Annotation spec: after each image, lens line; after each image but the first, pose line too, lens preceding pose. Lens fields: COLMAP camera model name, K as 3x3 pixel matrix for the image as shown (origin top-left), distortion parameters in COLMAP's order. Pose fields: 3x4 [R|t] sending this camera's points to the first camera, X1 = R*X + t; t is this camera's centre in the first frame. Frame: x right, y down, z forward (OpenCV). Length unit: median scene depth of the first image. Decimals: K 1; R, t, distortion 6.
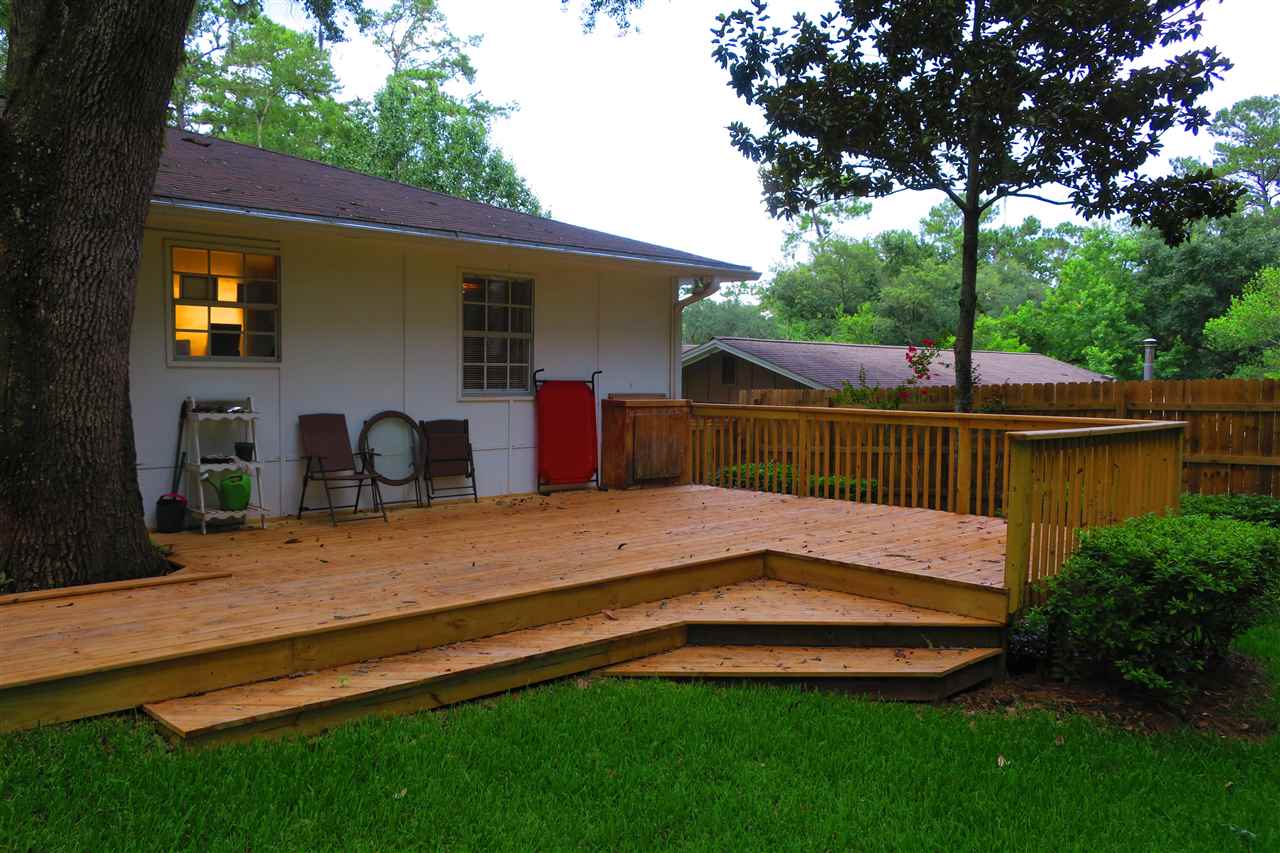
lens RADIAL K [[1008.7, 0, 642.8], [0, 1008.7, 425.3], [0, 0, 1]] dist [-0.025498, 0.030519]
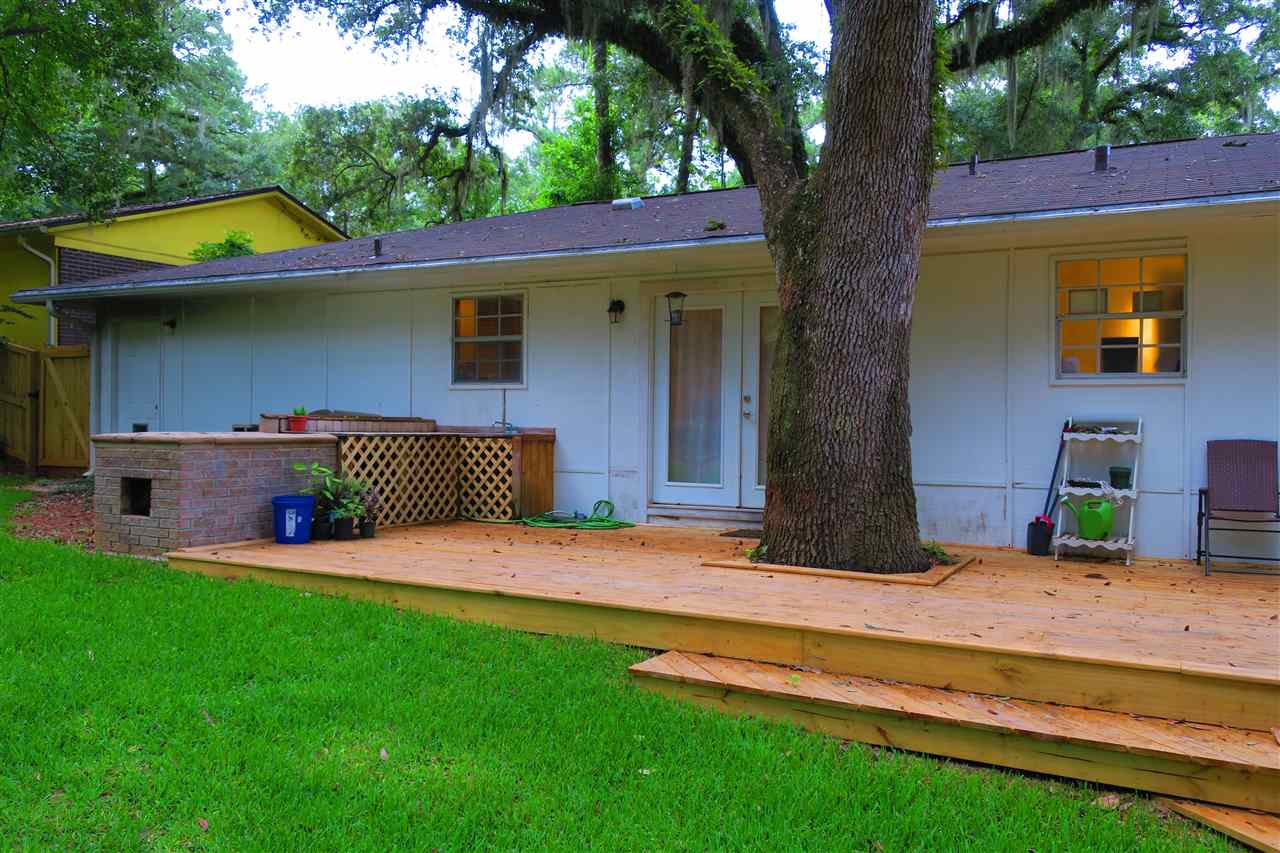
lens RADIAL K [[1008.7, 0, 641.0], [0, 1008.7, 429.8], [0, 0, 1]] dist [-0.025498, 0.030519]
pose [[0.294623, -0.000480, -0.955614, 0.468777], [-0.057571, 0.998175, -0.018251, 0.034651], [0.953878, 0.060393, 0.294057, 0.458491]]
